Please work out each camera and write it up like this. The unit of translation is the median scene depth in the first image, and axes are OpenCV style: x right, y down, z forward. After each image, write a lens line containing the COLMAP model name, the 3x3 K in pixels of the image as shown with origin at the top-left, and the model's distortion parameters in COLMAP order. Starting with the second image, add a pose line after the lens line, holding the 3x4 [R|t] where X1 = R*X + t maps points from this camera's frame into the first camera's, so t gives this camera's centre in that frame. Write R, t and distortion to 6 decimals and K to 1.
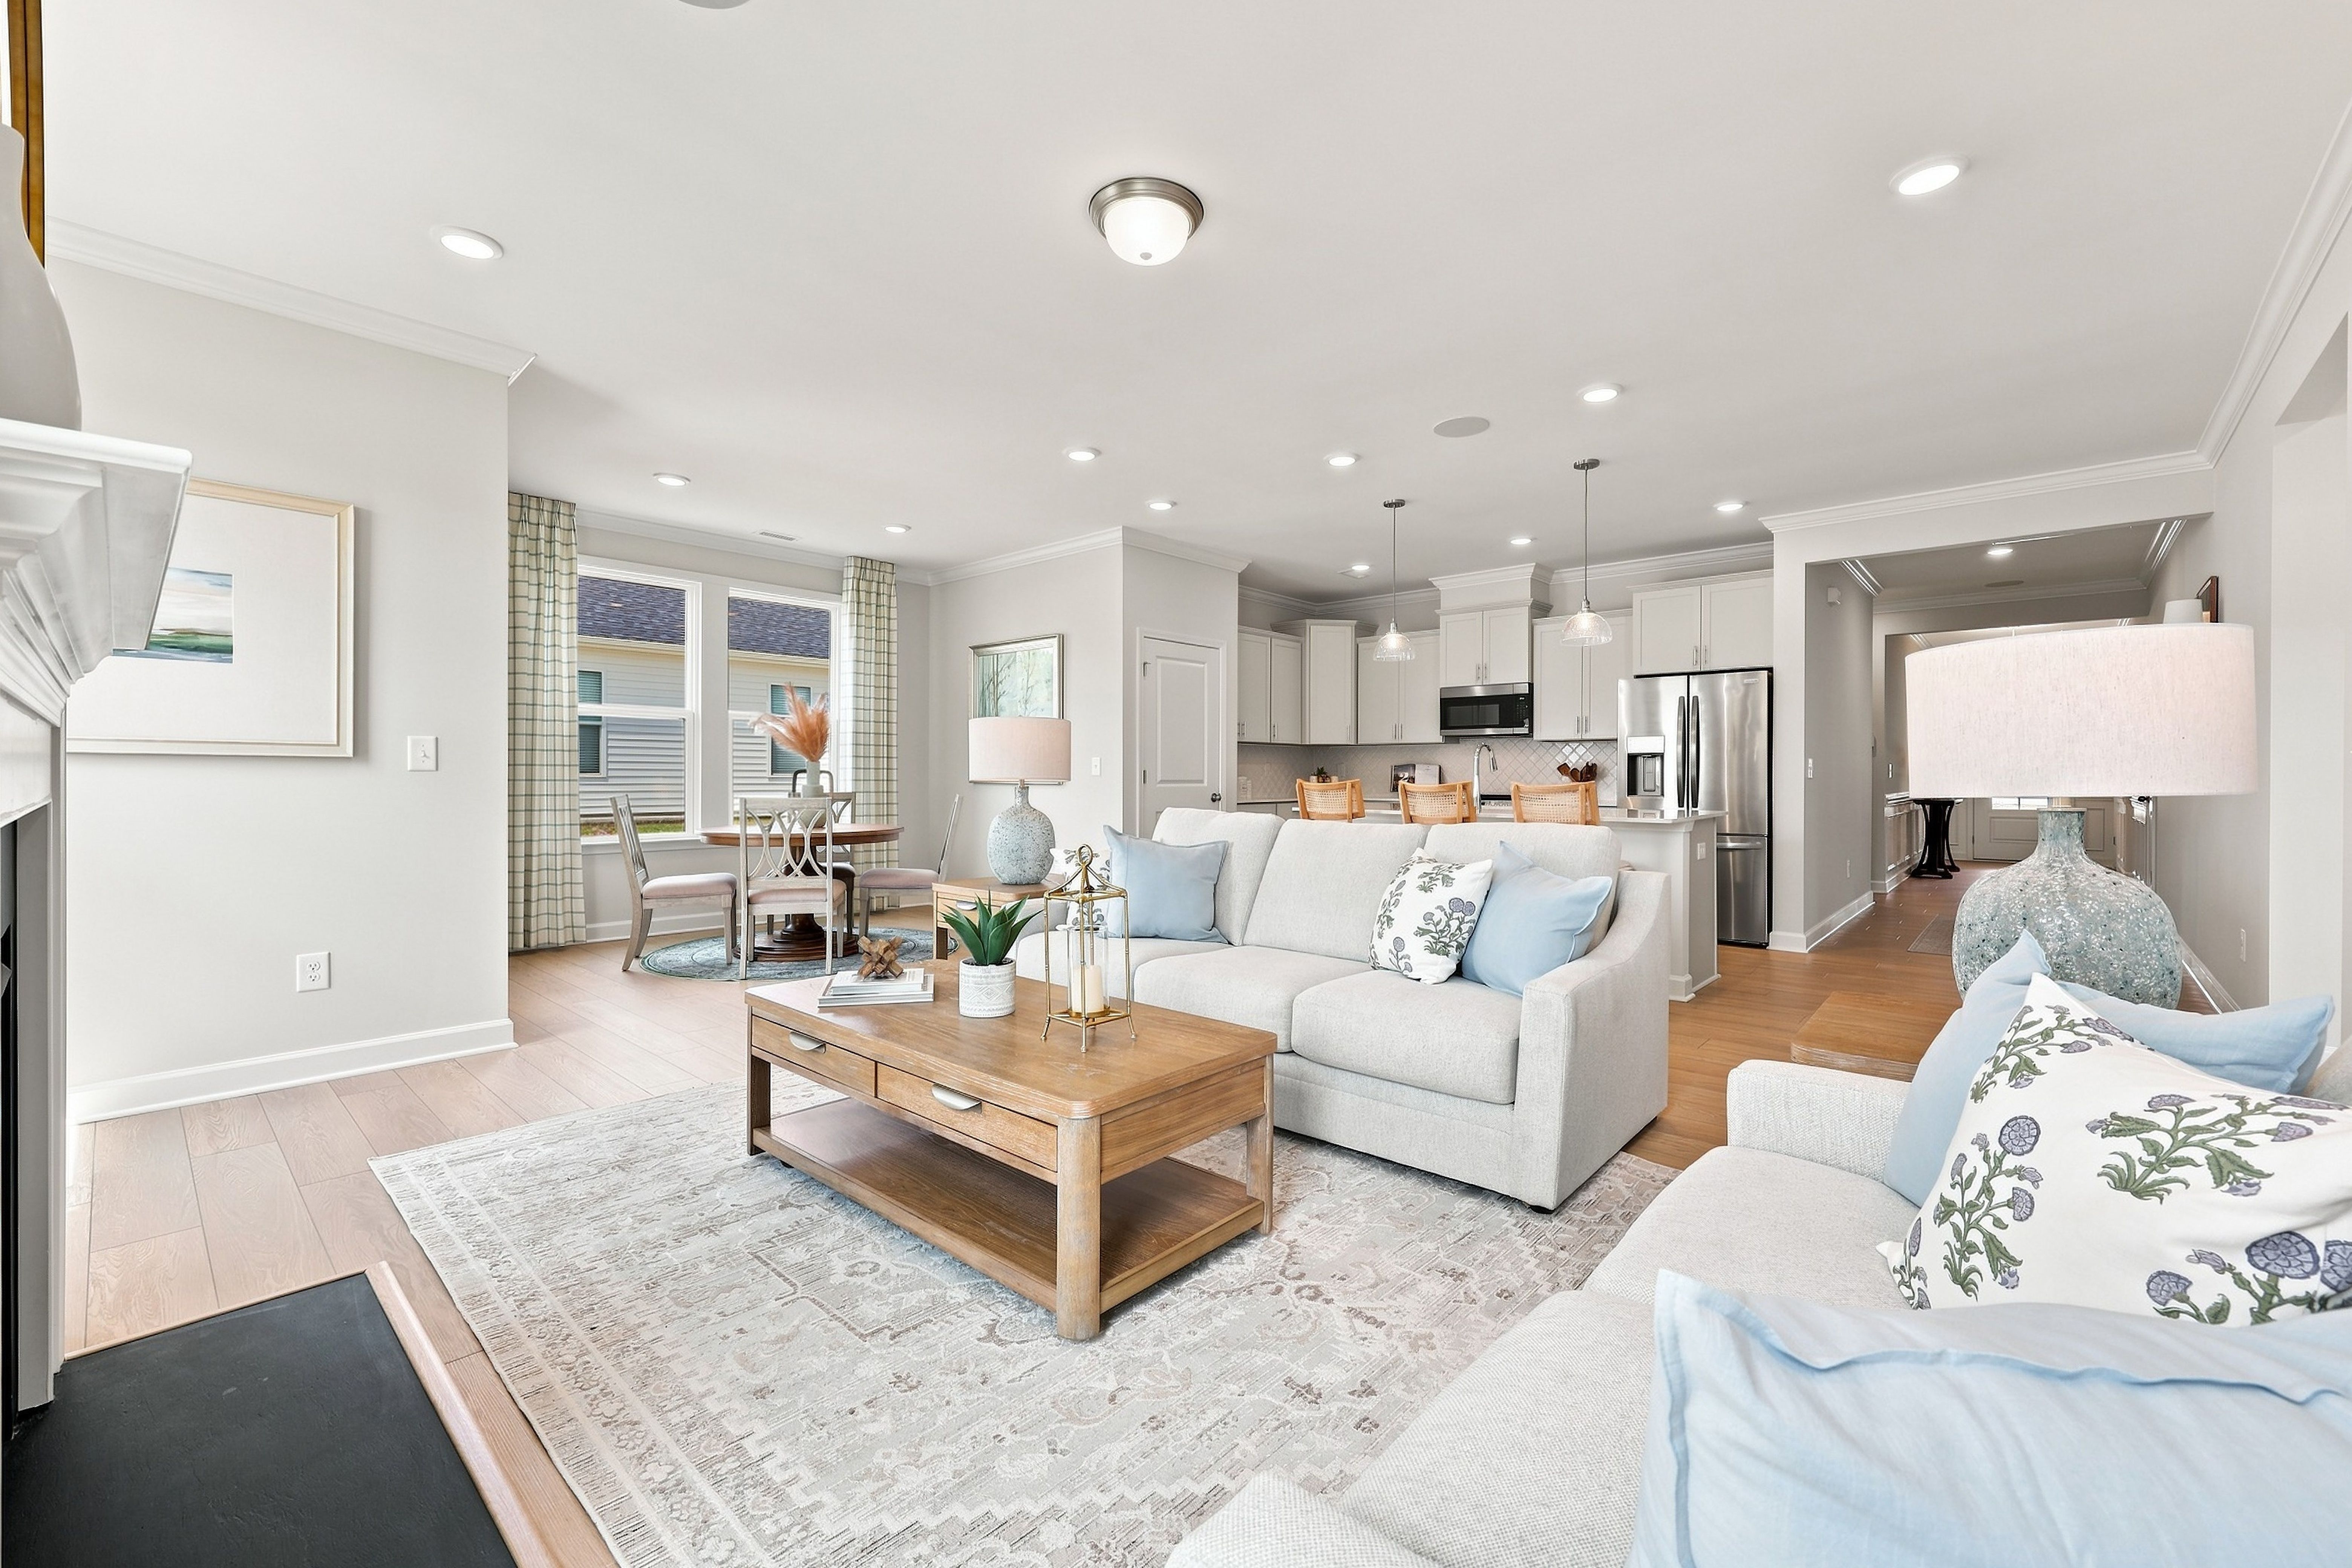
lens RADIAL K [[974.4, 0, 1183.8], [0, 974.4, 782.0], [0, 0, 1]] dist [0.003568, -0.001152]
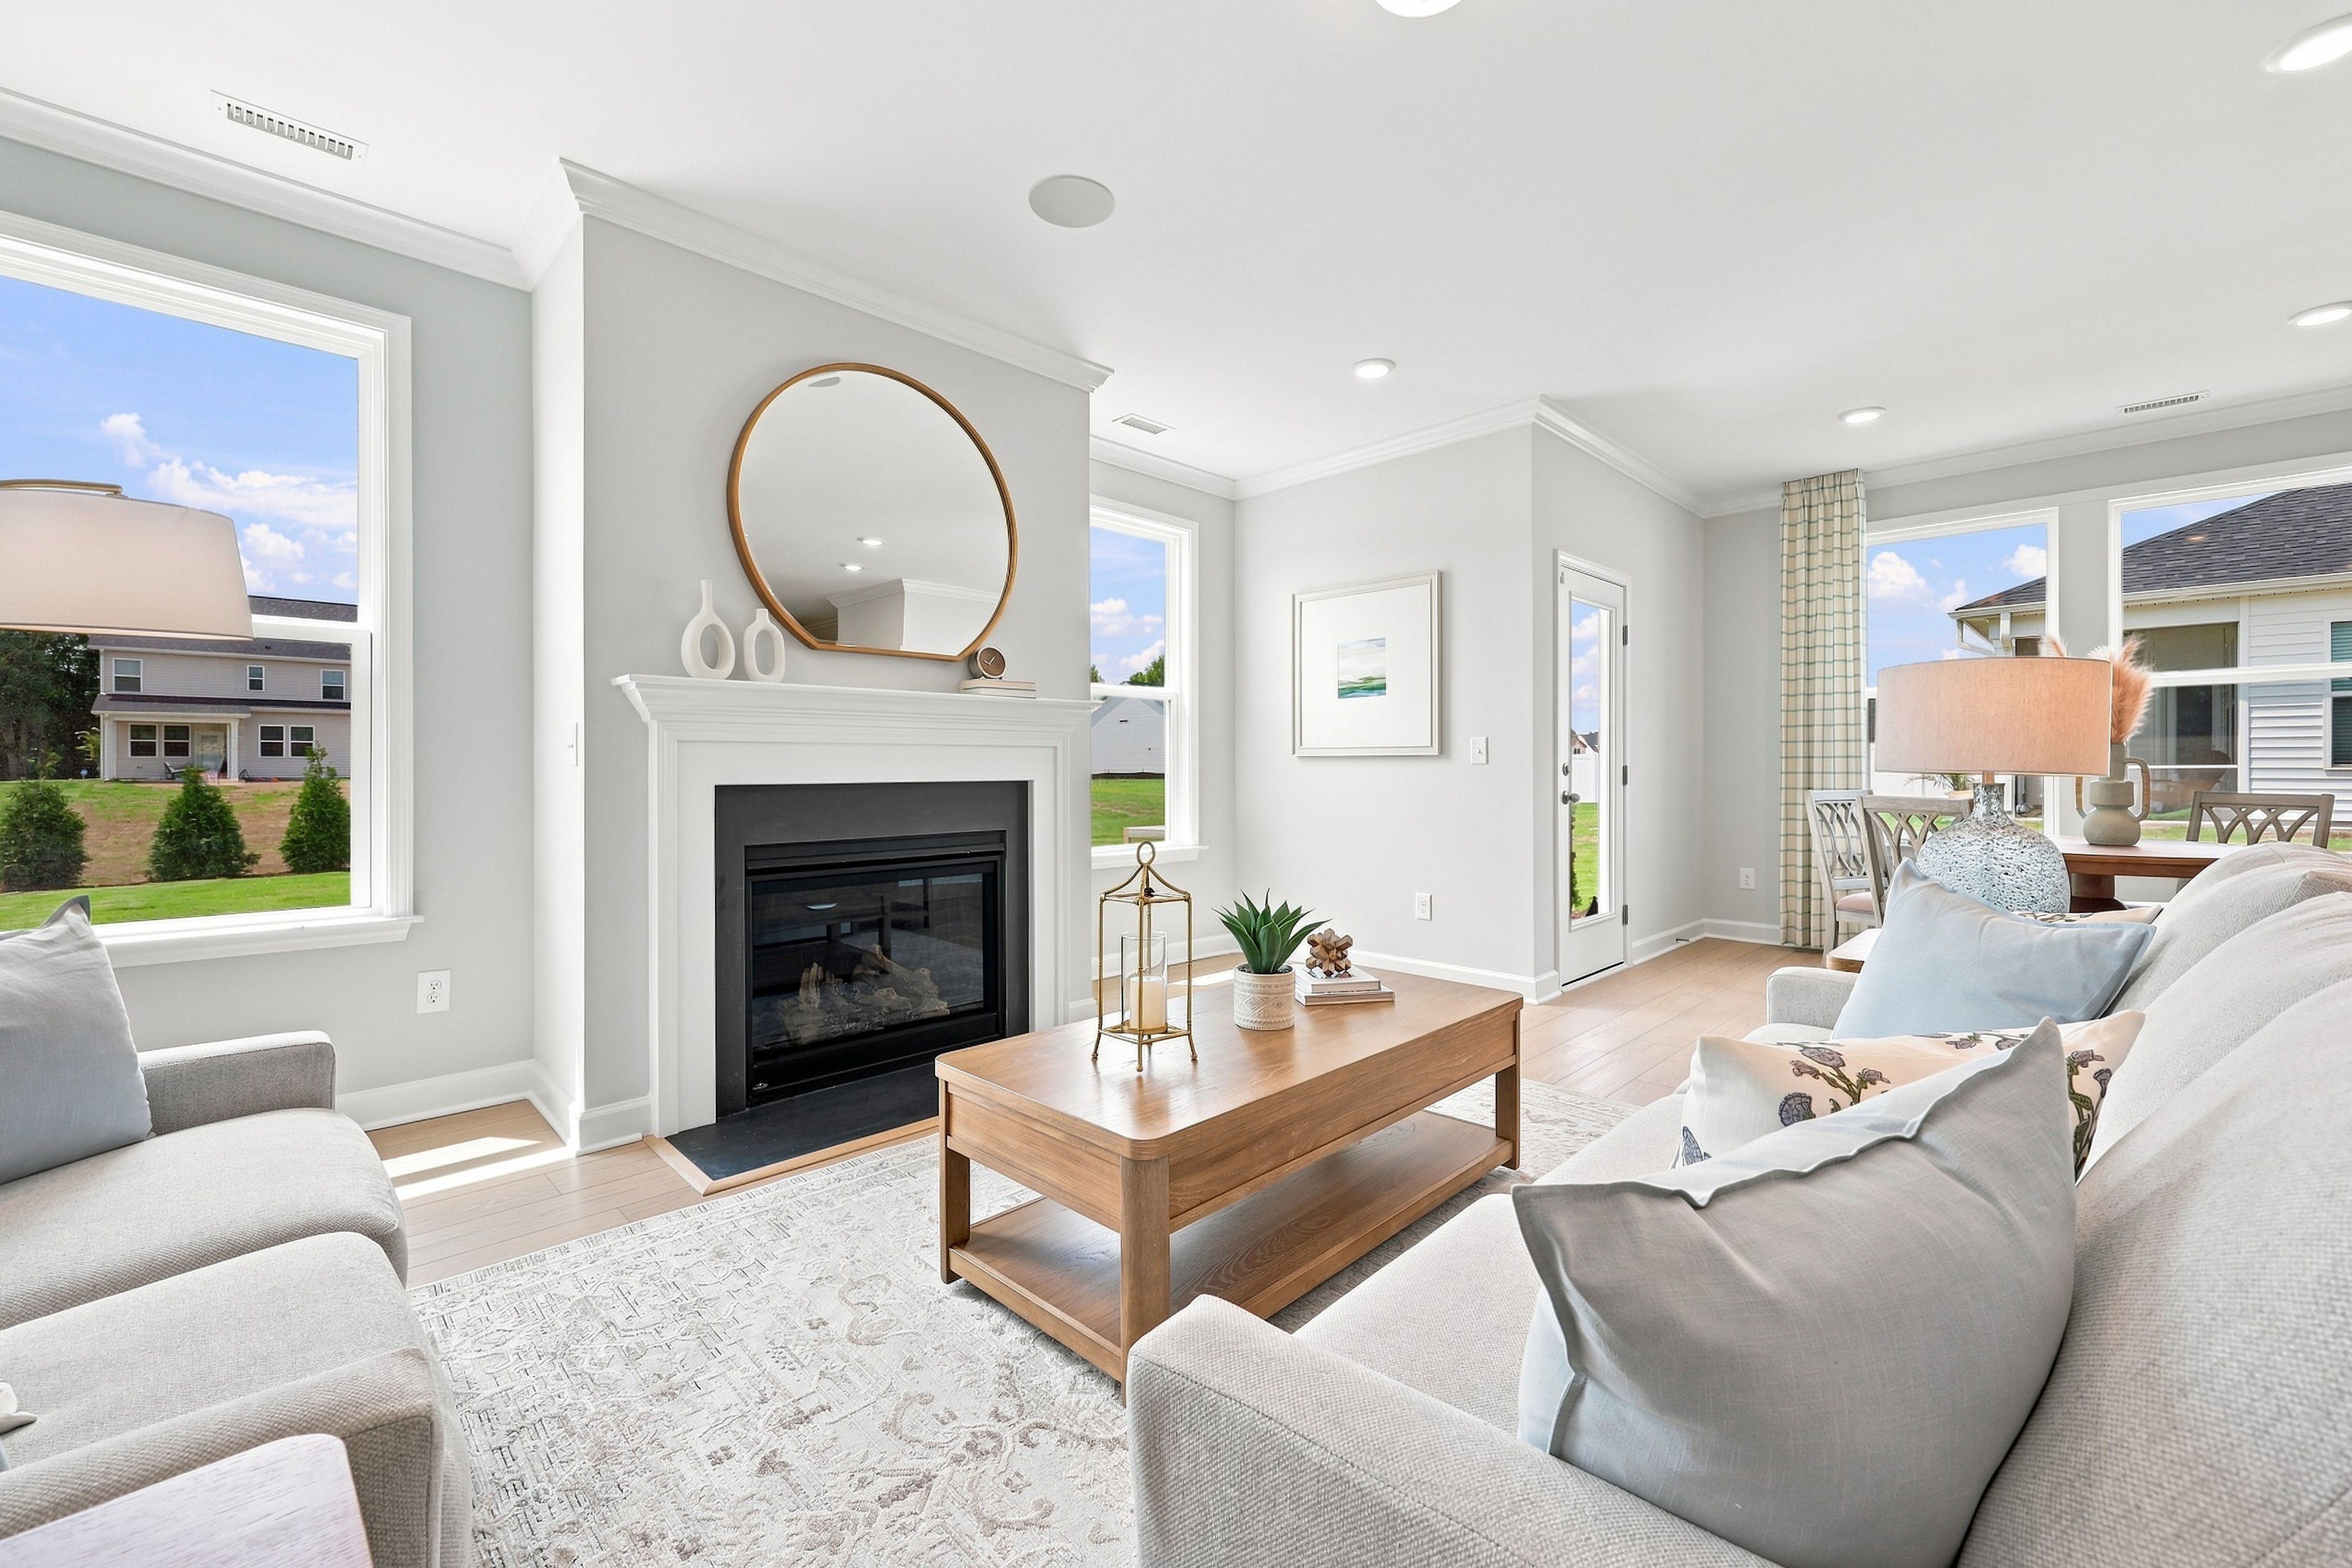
lens RADIAL K [[956.8, 0, 1177.4], [0, 956.8, 776.3], [0, 0, 1]] dist [0.005243, 0.000106]
pose [[-0.057047, 0.005276, -0.998358, 0.244232], [-0.004340, 0.999975, 0.005533, -0.000632], [0.998362, 0.004648, -0.057023, 0.336452]]
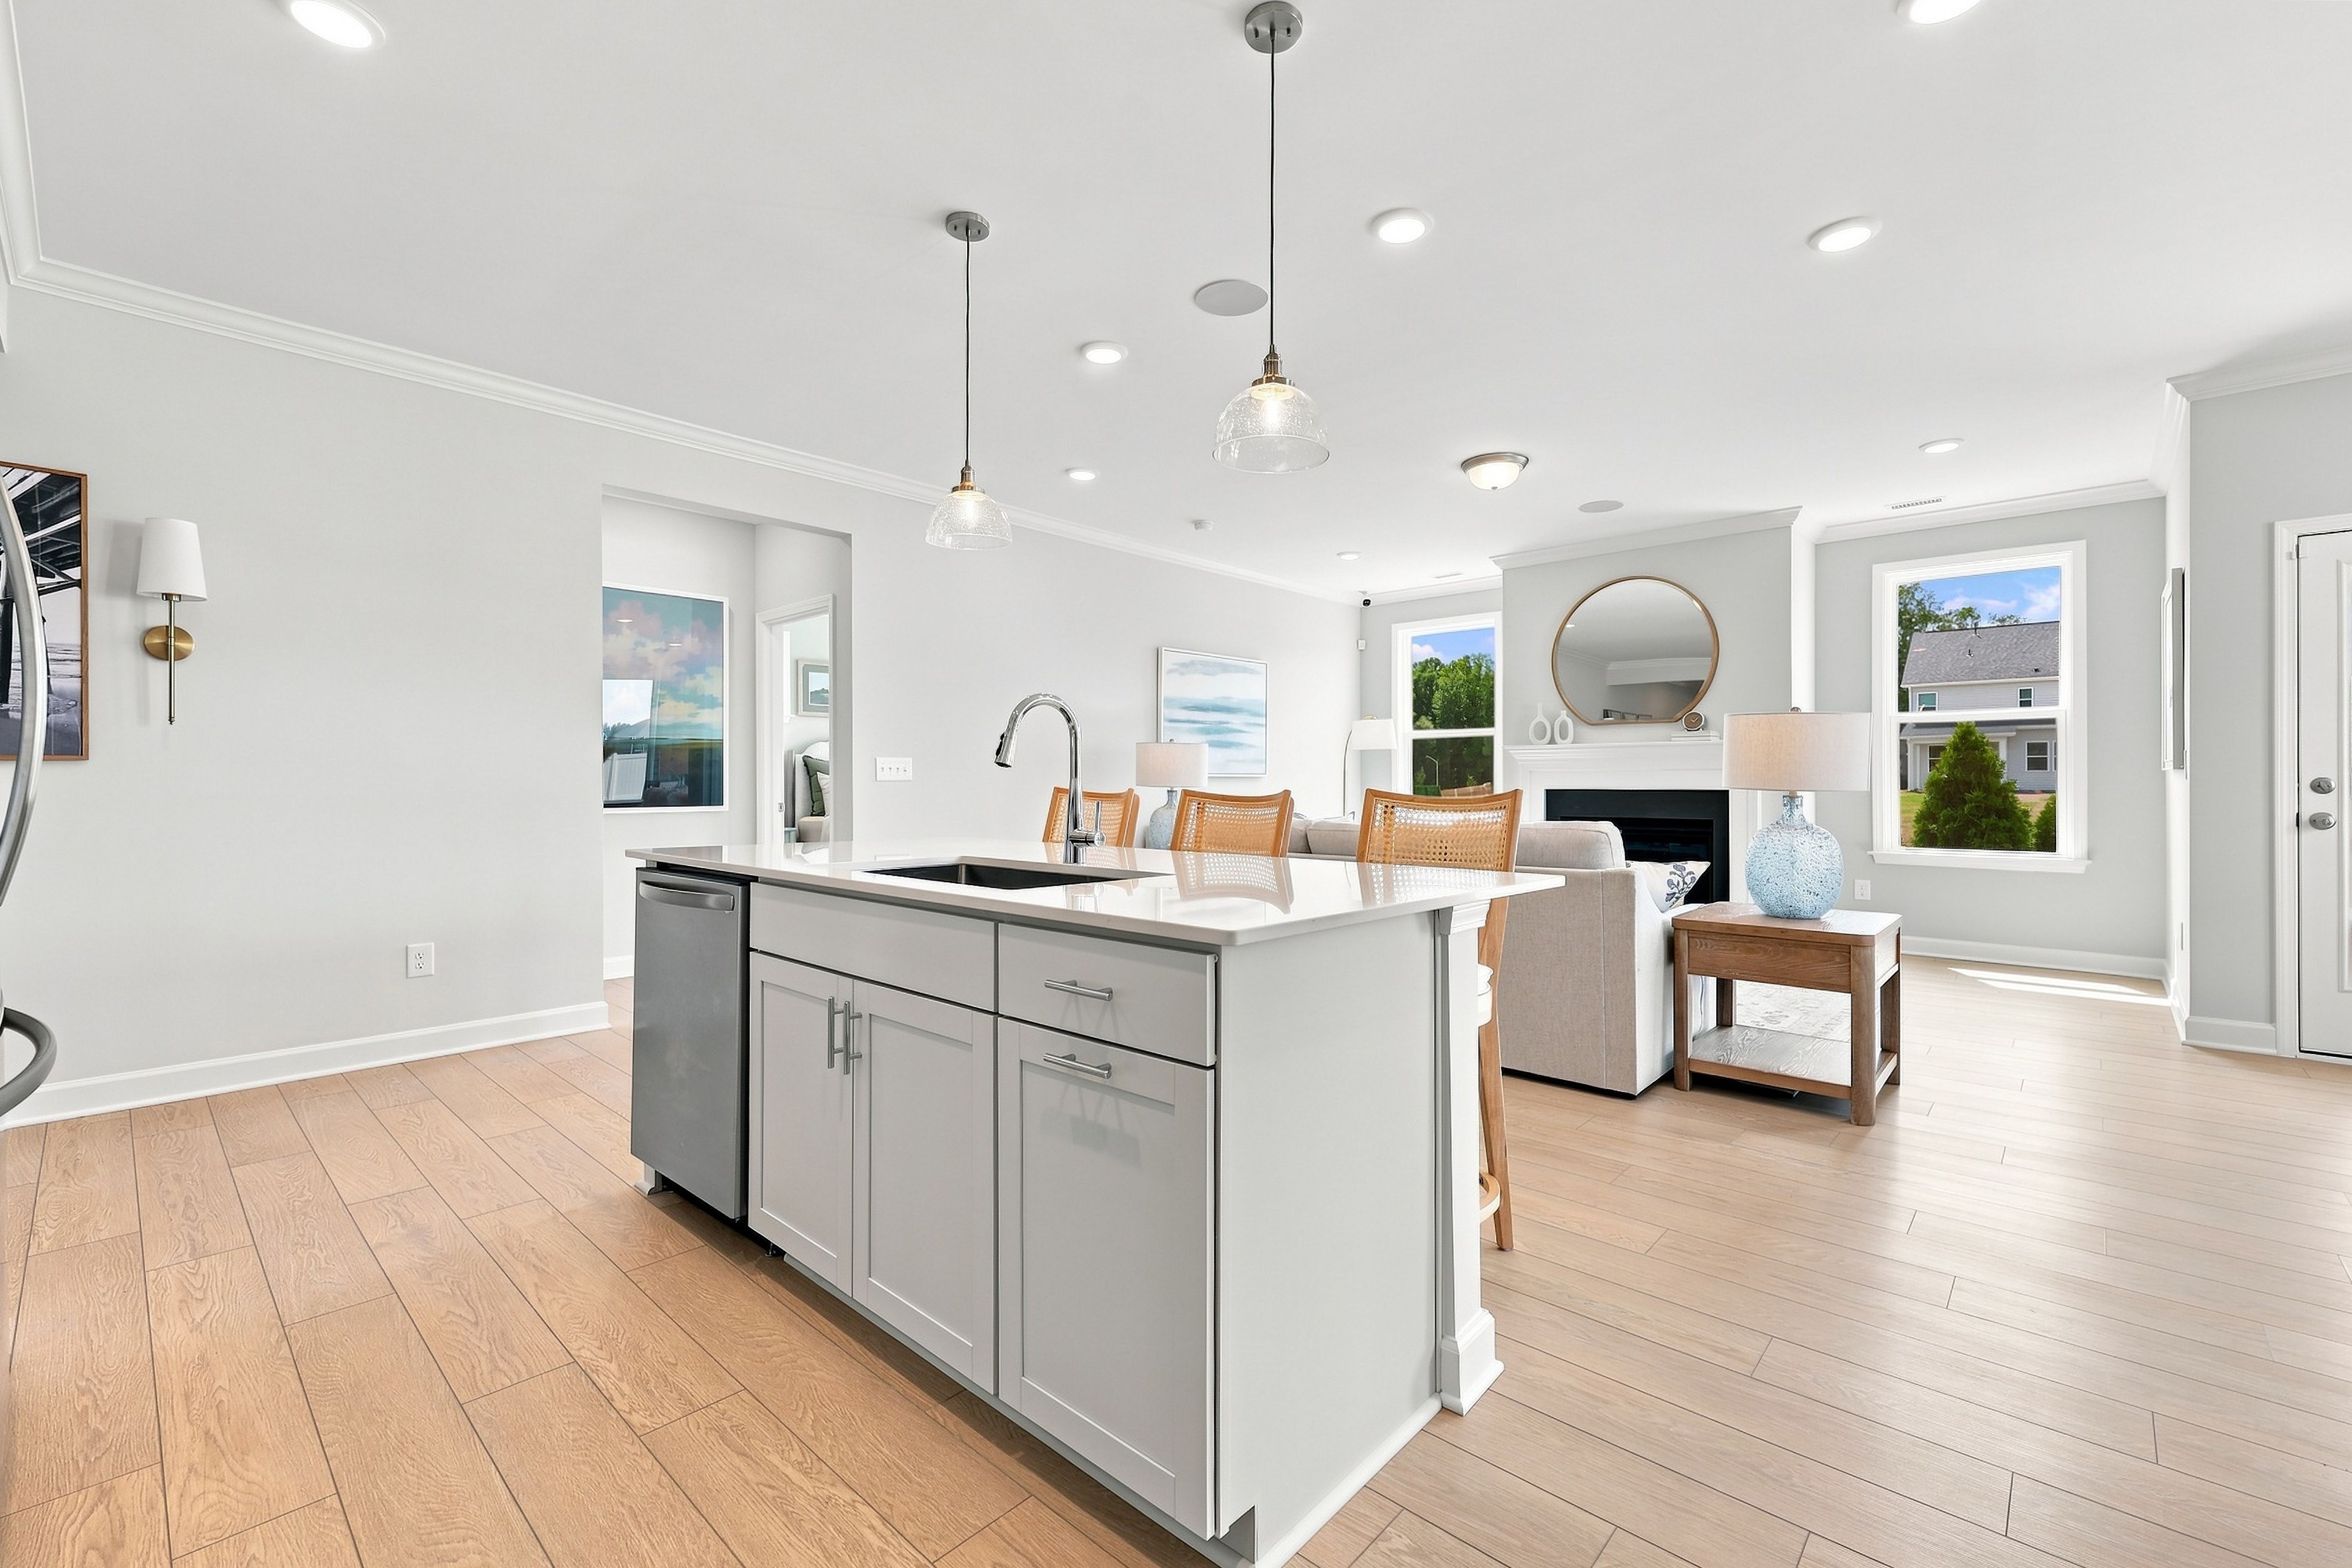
lens RADIAL K [[974.4, 0, 1198.1], [0, 974.4, 790.9], [0, 0, 1]] dist [0.003568, -0.001152]
pose [[-0.999982, -0.003984, 0.004519, 0.191069], [-0.003908, 0.999851, 0.016813, -0.007067], [-0.004585, 0.016796, -0.999848, 1.073521]]
